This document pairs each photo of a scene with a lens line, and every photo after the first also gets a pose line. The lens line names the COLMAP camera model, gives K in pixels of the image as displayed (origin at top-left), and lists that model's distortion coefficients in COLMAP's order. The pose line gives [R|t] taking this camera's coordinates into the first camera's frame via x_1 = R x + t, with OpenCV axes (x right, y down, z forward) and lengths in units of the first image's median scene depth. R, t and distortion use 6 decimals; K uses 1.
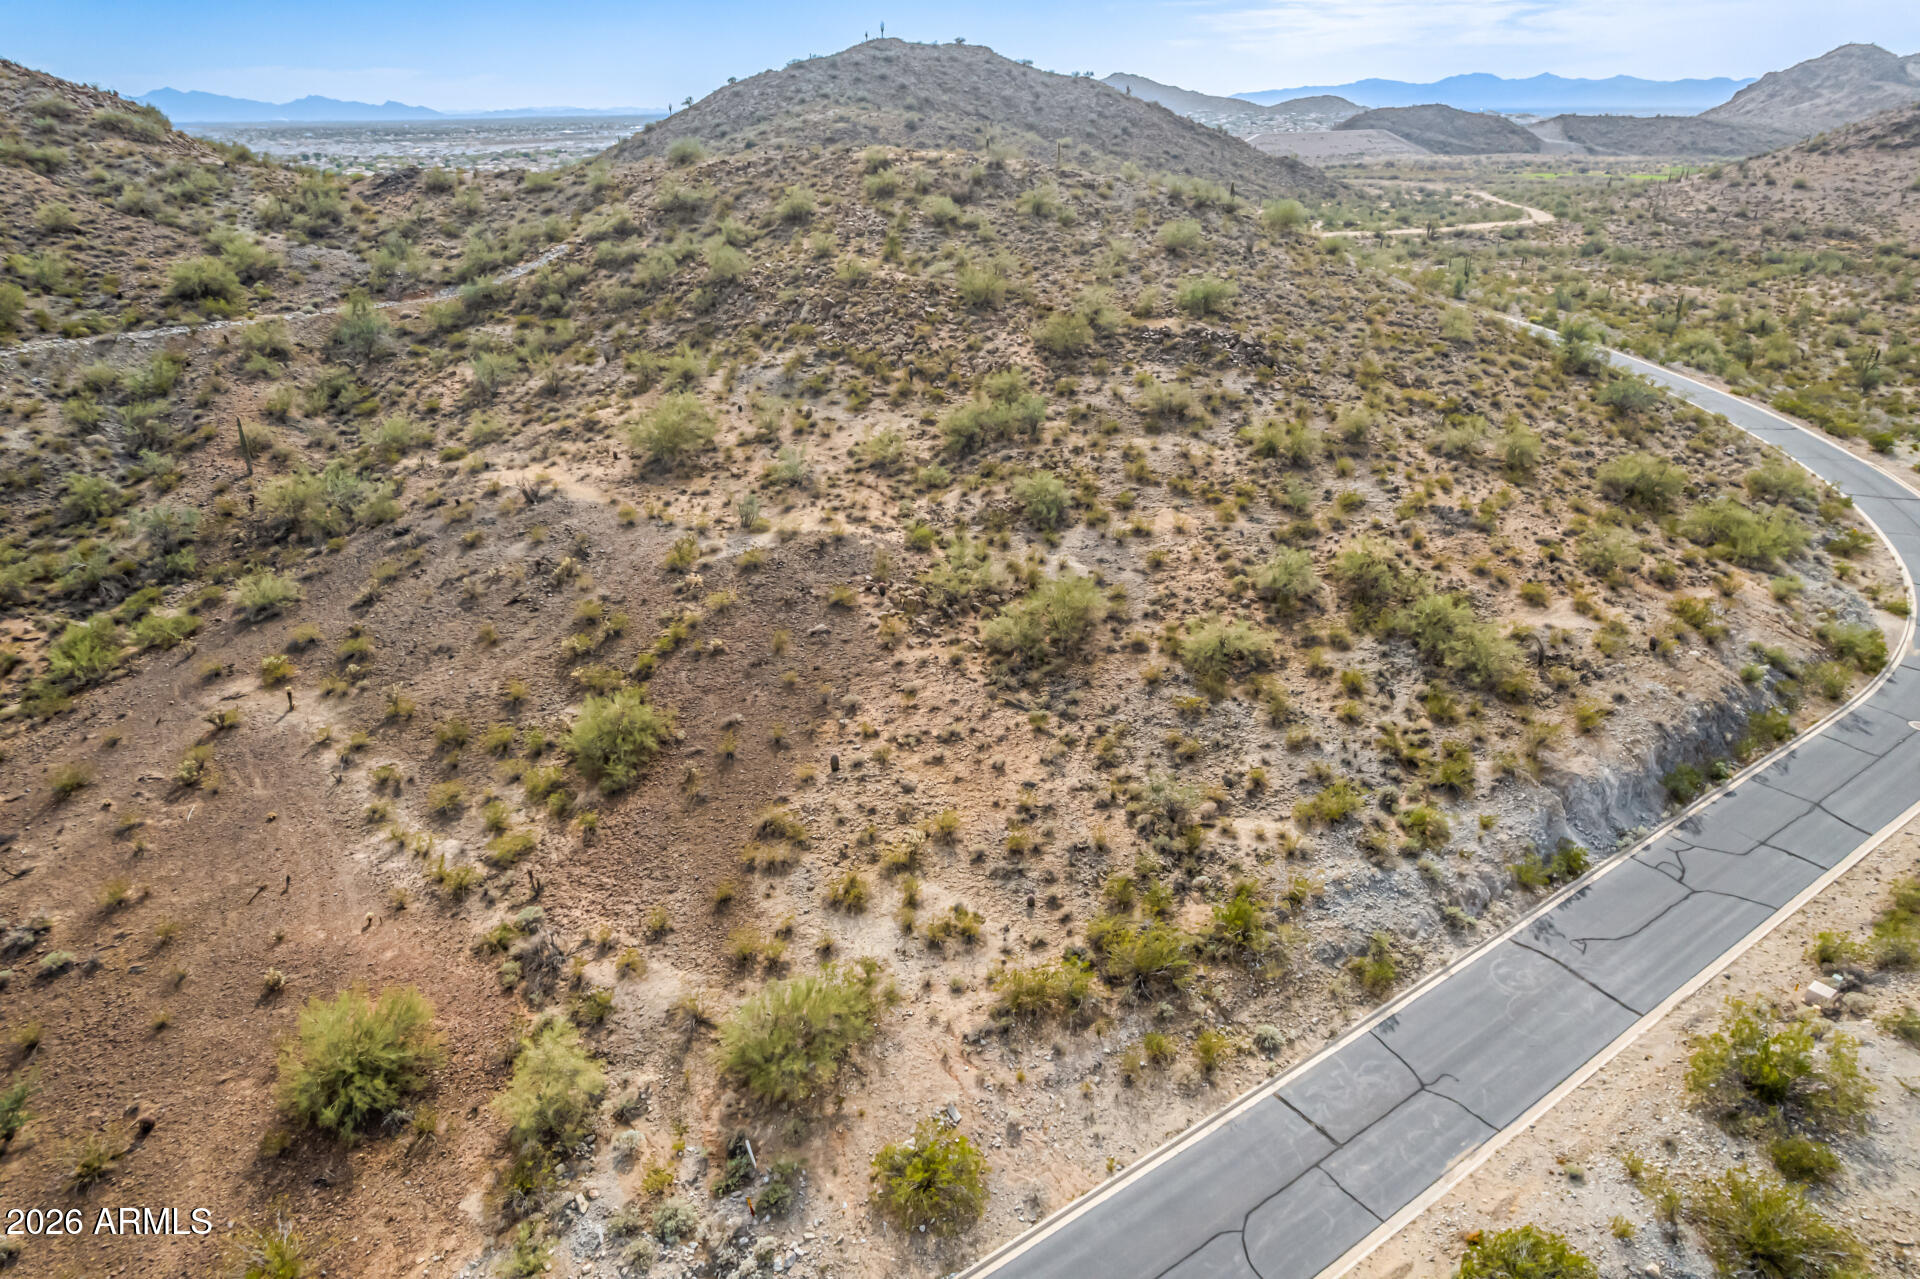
lens RADIAL K [[1226.2, 0, 965.1], [0, 1226.2, 642.2], [0, 0, 1]] dist [-0.076888, 0.068851]
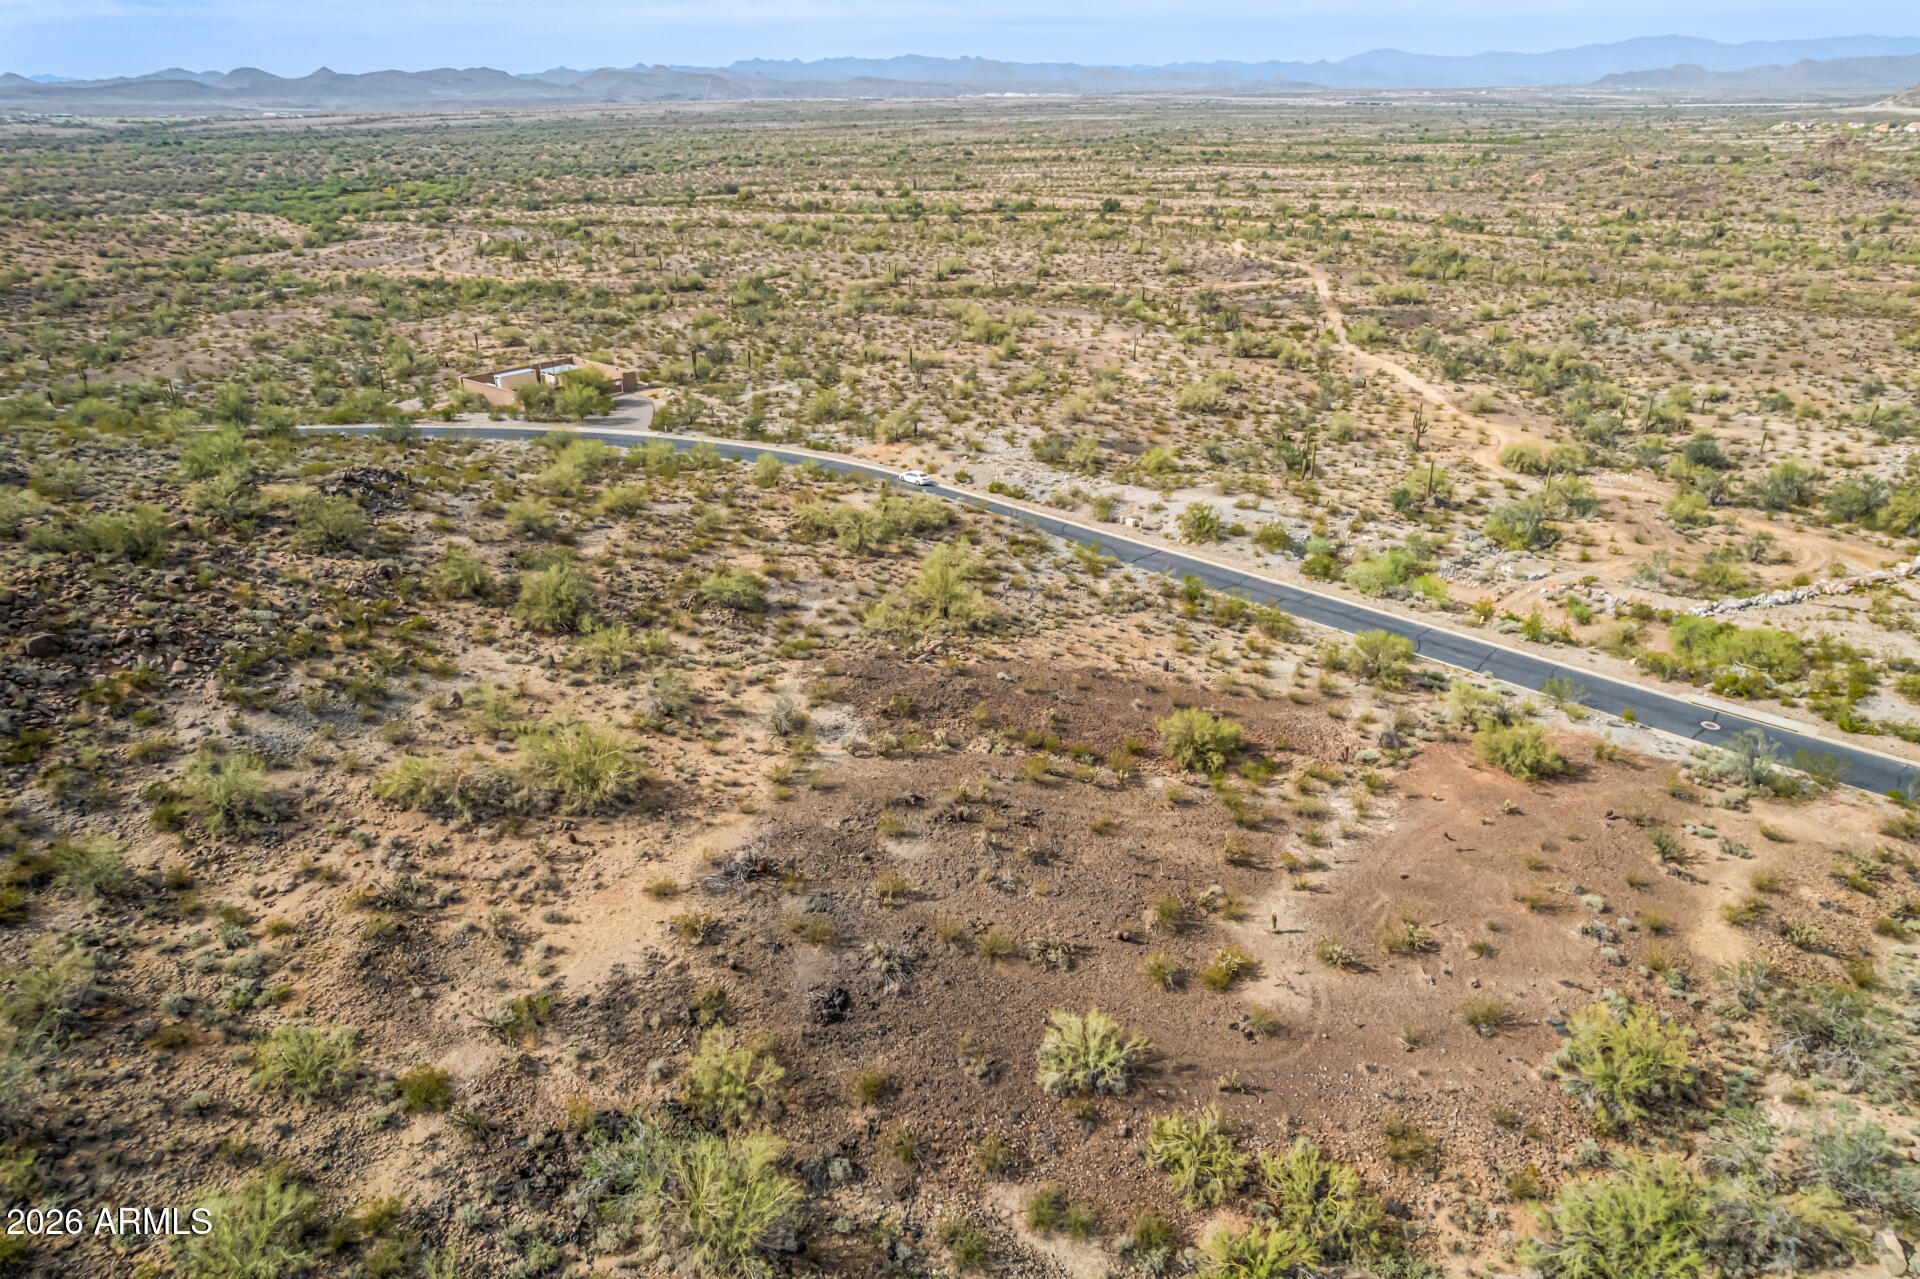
lens RADIAL K [[1231.0, 0, 963.7], [0, 1231.0, 630.5], [0, 0, 1]] dist [-0.076365, 0.071761]
pose [[-0.230389, -0.397552, 0.888185, -1.114730], [0.399462, 0.793651, 0.458856, -0.589303], [-0.887328, 0.460512, -0.024041, 1.009099]]
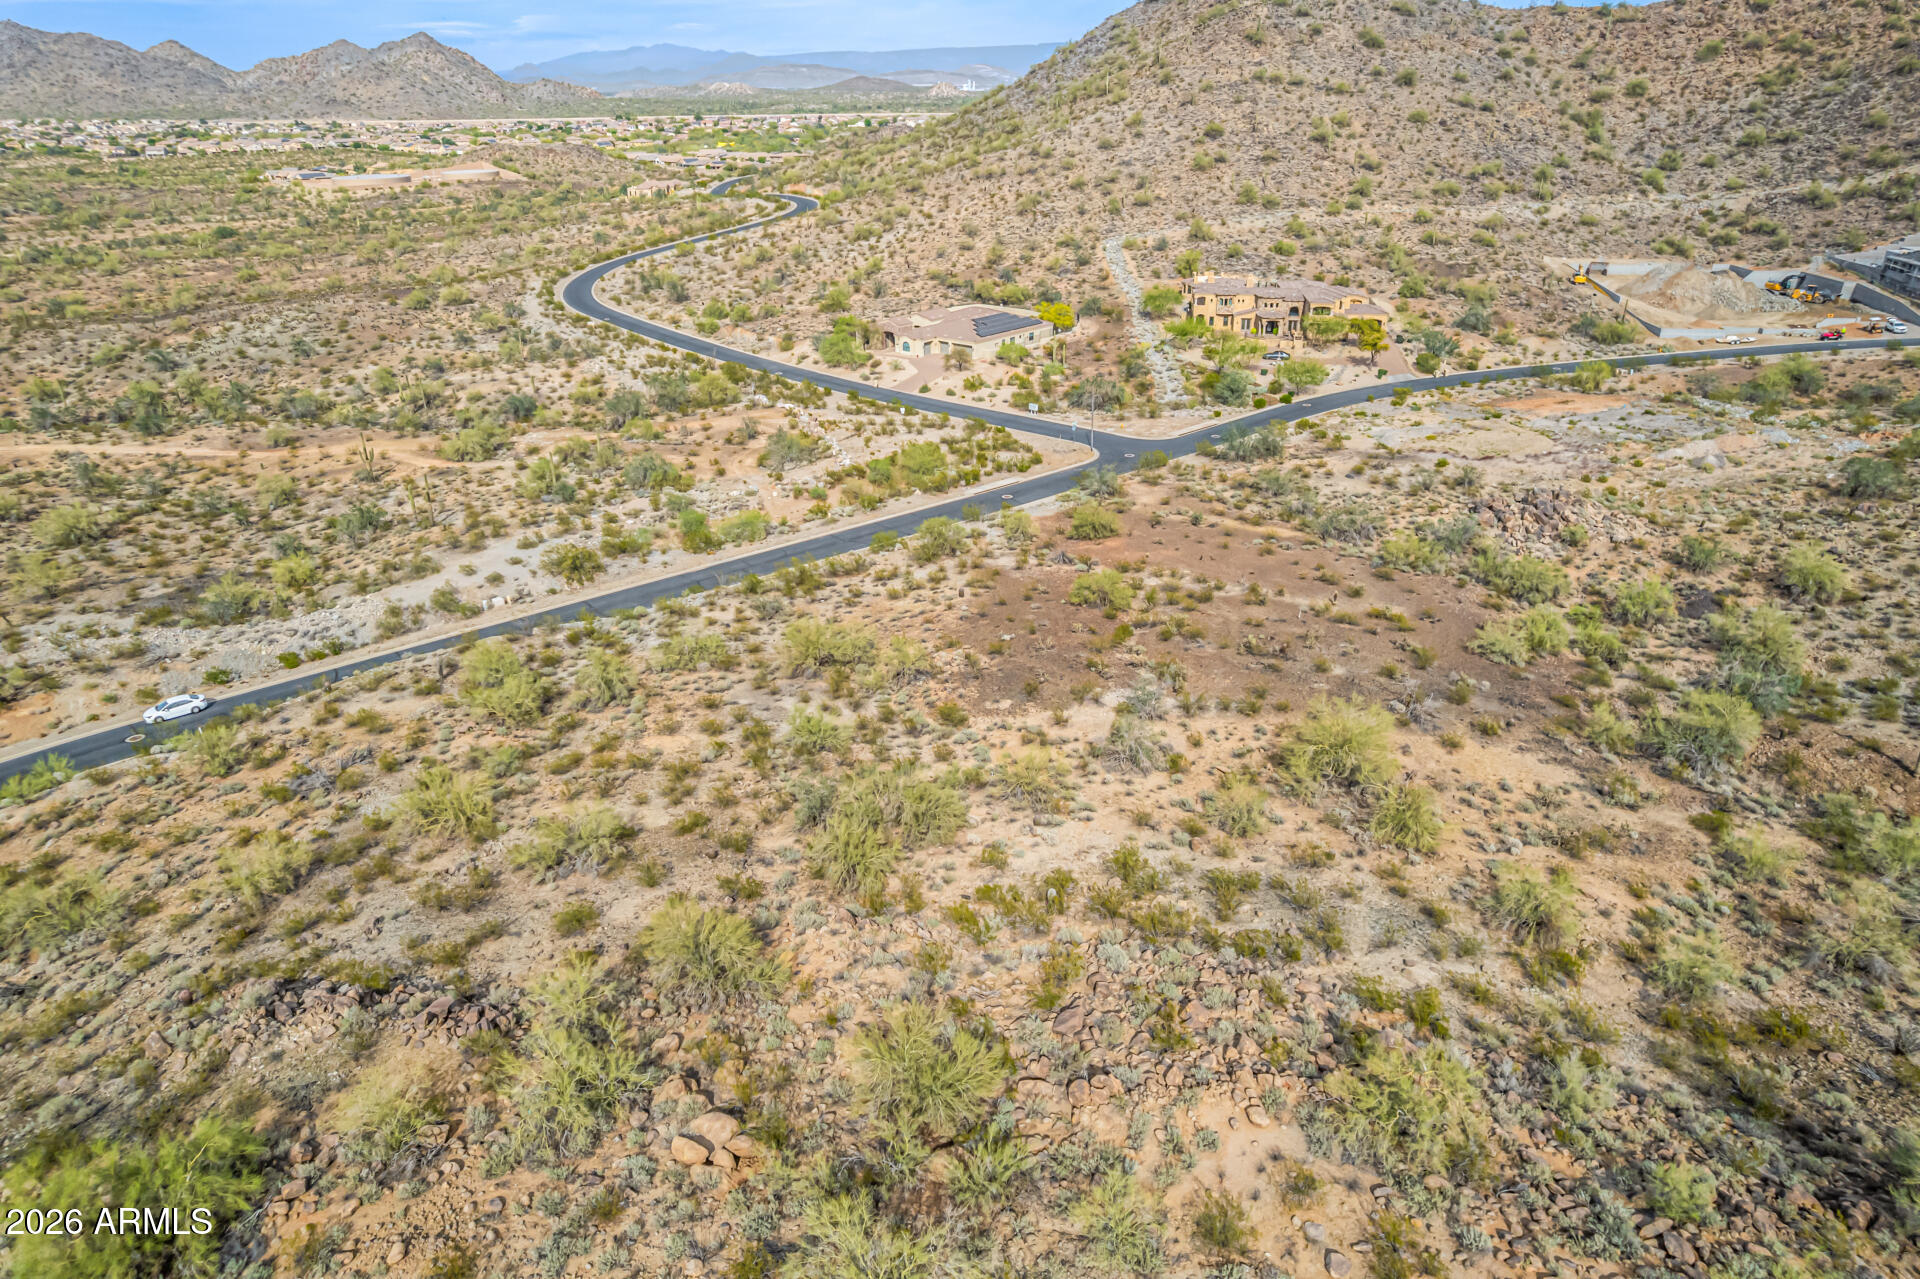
lens RADIAL K [[1231.0, 0, 963.7], [0, 1231.0, 630.5], [0, 0, 1]] dist [-0.076365, 0.071761]
pose [[-0.994352, 0.050955, -0.093097, 0.044012], [-0.035943, 0.663679, 0.747153, -0.945431], [0.099858, 0.746280, -0.658099, 1.778863]]
